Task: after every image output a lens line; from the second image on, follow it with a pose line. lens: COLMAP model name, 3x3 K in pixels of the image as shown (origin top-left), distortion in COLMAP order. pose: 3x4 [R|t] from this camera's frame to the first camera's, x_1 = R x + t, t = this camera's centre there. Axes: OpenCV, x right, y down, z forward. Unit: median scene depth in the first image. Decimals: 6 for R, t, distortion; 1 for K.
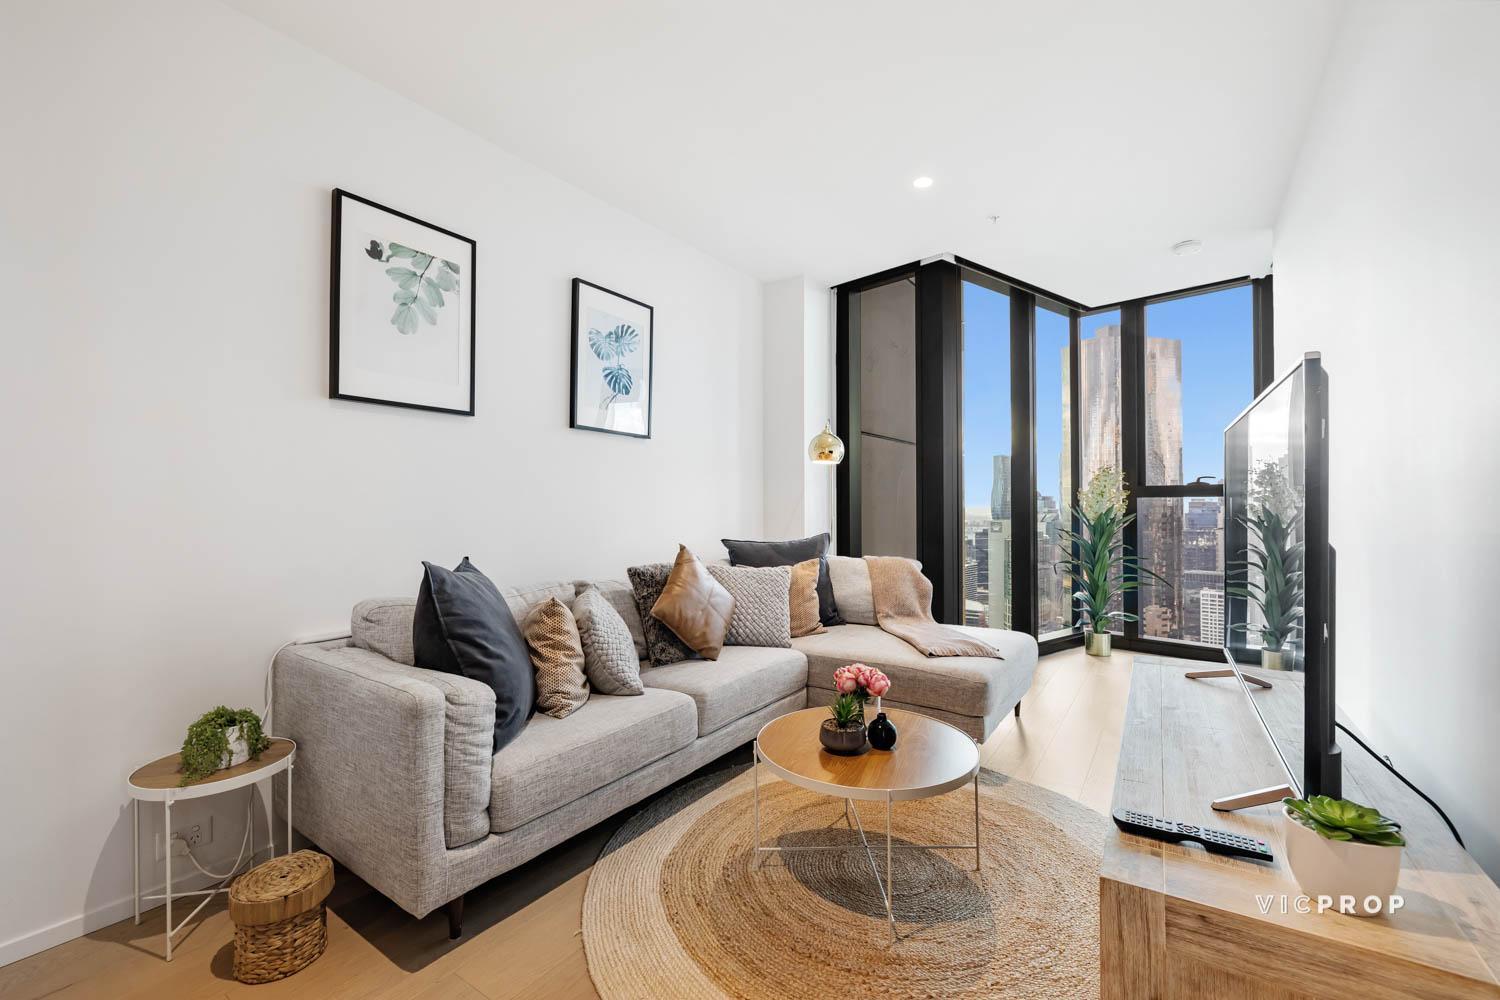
lens RADIAL K [[634.3, 0, 760.3], [0, 634.3, 498.9], [0, 0, 1]] dist [-0.002553, -0.000216]
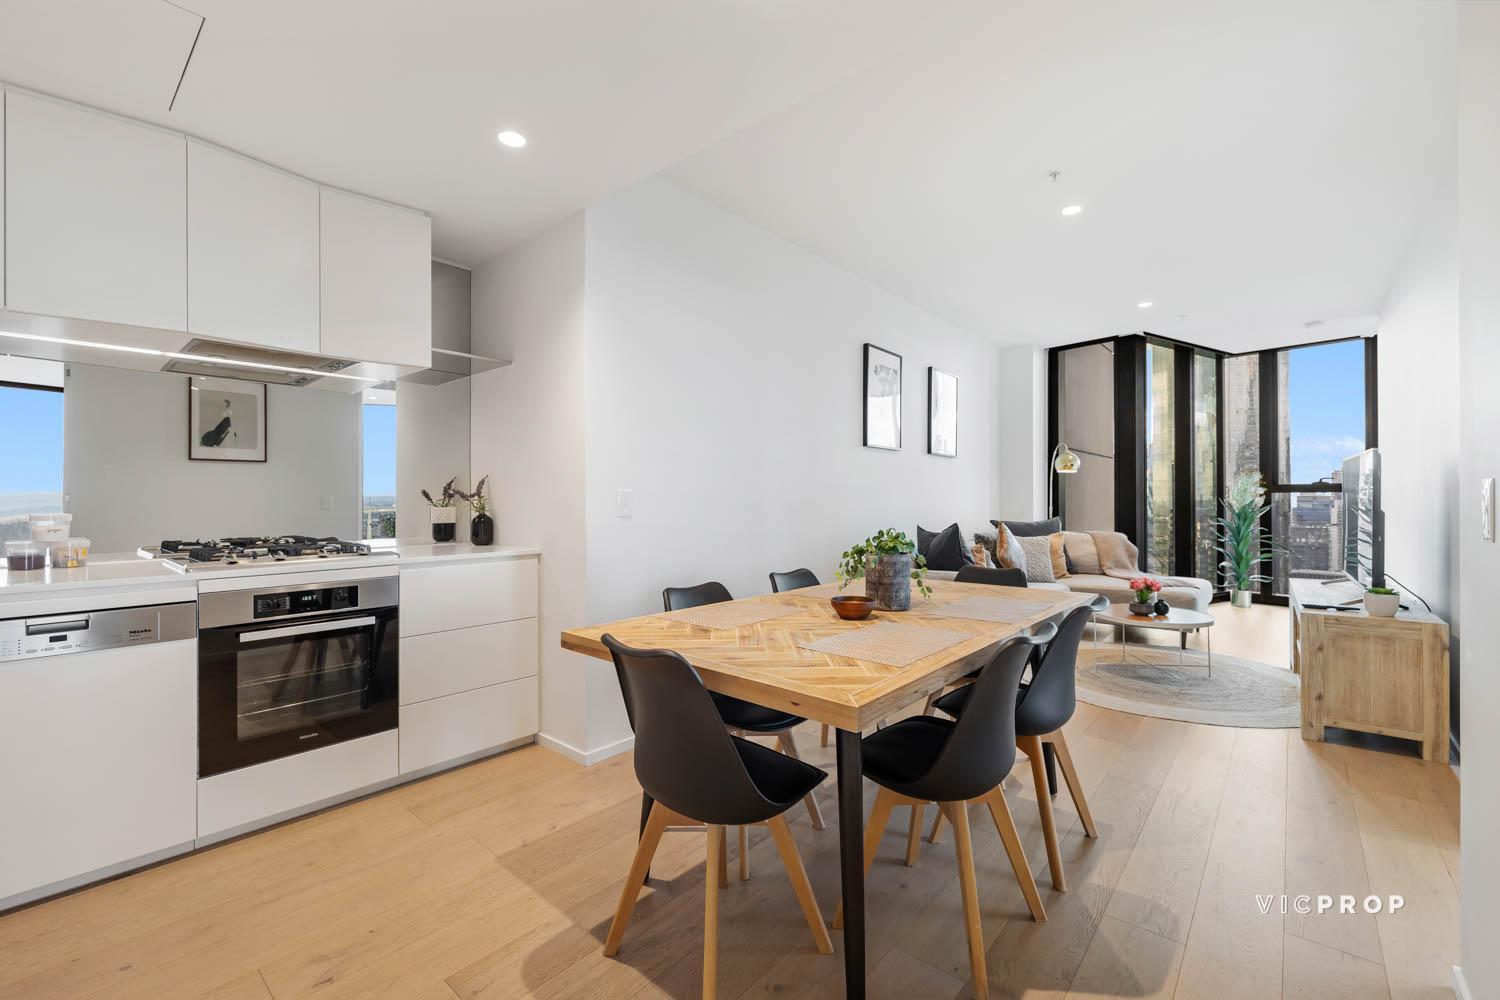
lens RADIAL K [[634.3, 0, 760.3], [0, 634.3, 498.9], [0, 0, 1]] dist [-0.002553, -0.000216]
pose [[0.994195, -0.000289, -0.107596, -0.413980], [0.001207, 0.999963, 0.008463, -0.003226], [0.107589, -0.008544, 0.994159, -0.558417]]
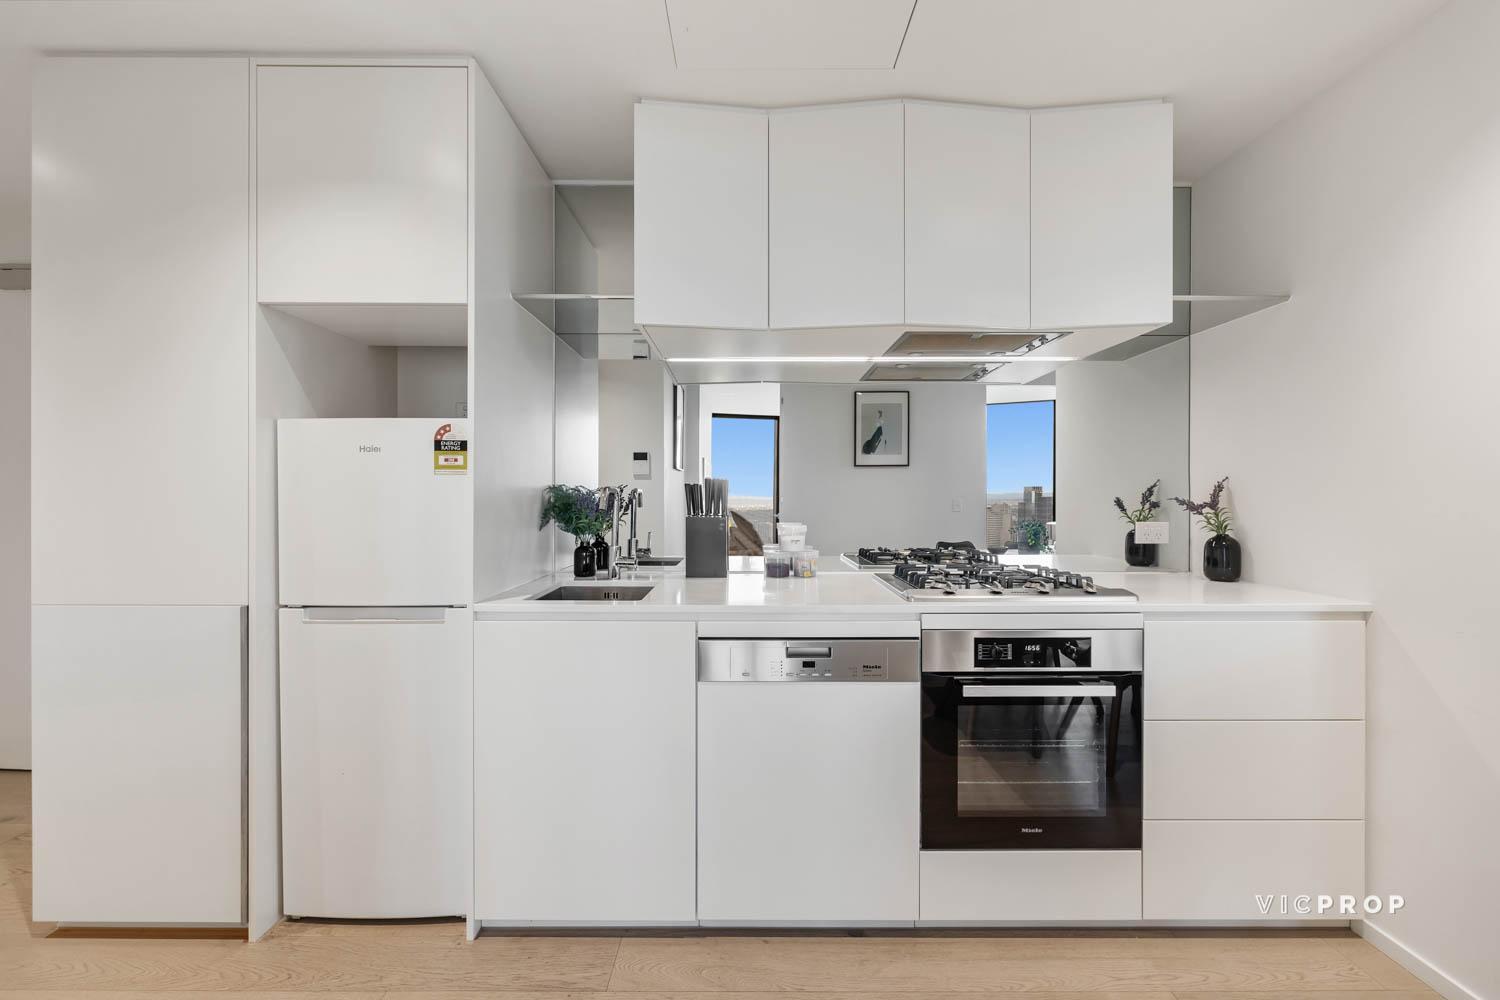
lens RADIAL K [[640.1, 0, 749.7], [0, 640.1, 493.0], [0, 0, 1]] dist [-0.001174, -0.000077]
pose [[0.565567, -0.001392, -0.824701, -0.968282], [0.005942, 0.999980, 0.002386, -0.038791], [0.824681, -0.006250, 0.565564, -0.252000]]
